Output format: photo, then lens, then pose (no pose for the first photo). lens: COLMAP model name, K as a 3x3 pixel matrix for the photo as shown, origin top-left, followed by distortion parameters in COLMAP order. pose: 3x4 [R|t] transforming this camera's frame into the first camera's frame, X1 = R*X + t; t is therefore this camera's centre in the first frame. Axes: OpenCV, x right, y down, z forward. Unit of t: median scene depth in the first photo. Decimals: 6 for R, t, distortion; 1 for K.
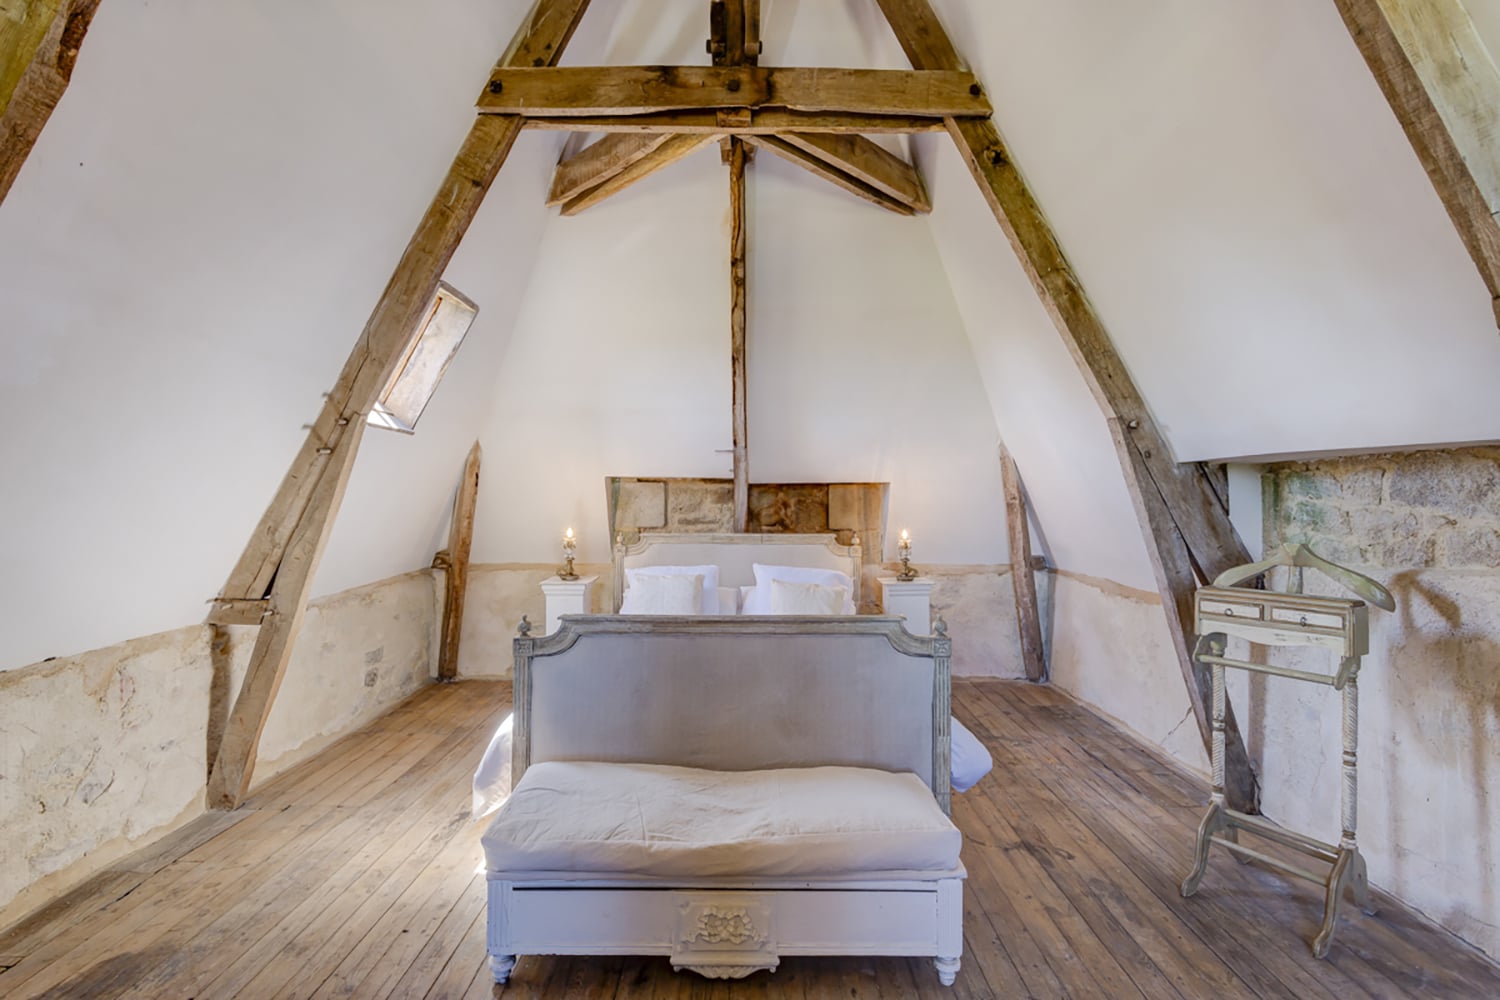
lens RADIAL K [[711.1, 0, 748.3], [0, 711.1, 496.0], [0, 0, 1]] dist [0.005477, 0.000867]
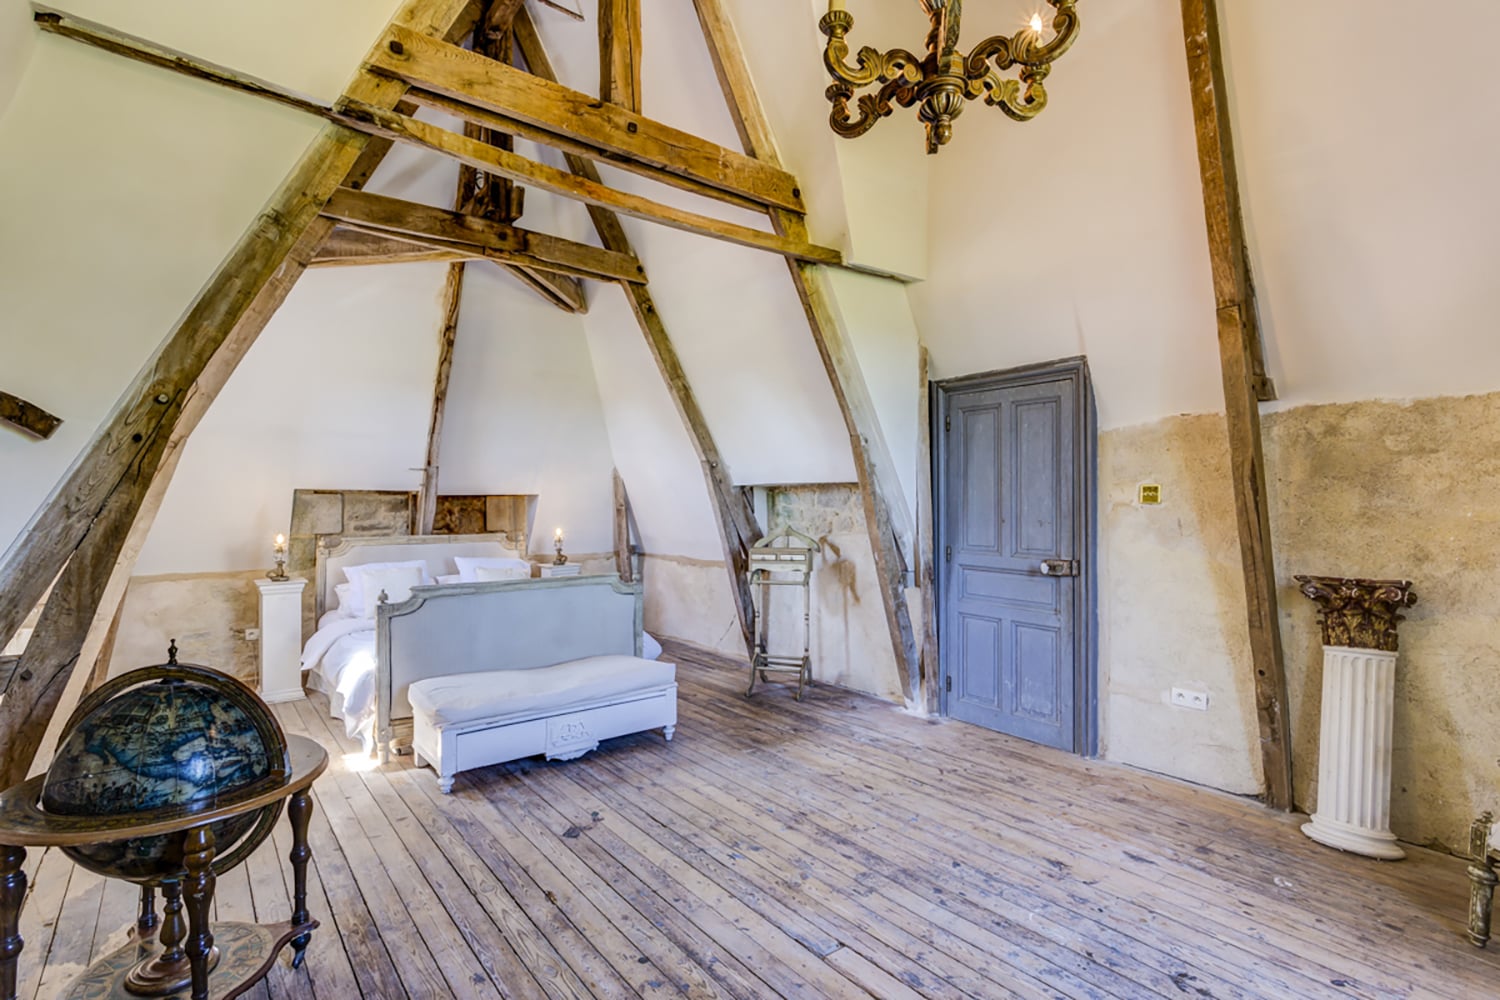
lens RADIAL K [[711.1, 0, 749.2], [0, 711.1, 505.4], [0, 0, 1]] dist [0.005477, 0.000867]
pose [[0.781562, -0.007419, 0.623783, -0.540663], [0.006119, 0.999972, 0.004227, -0.002689], [-0.623797, 0.000513, 0.781586, -0.499798]]
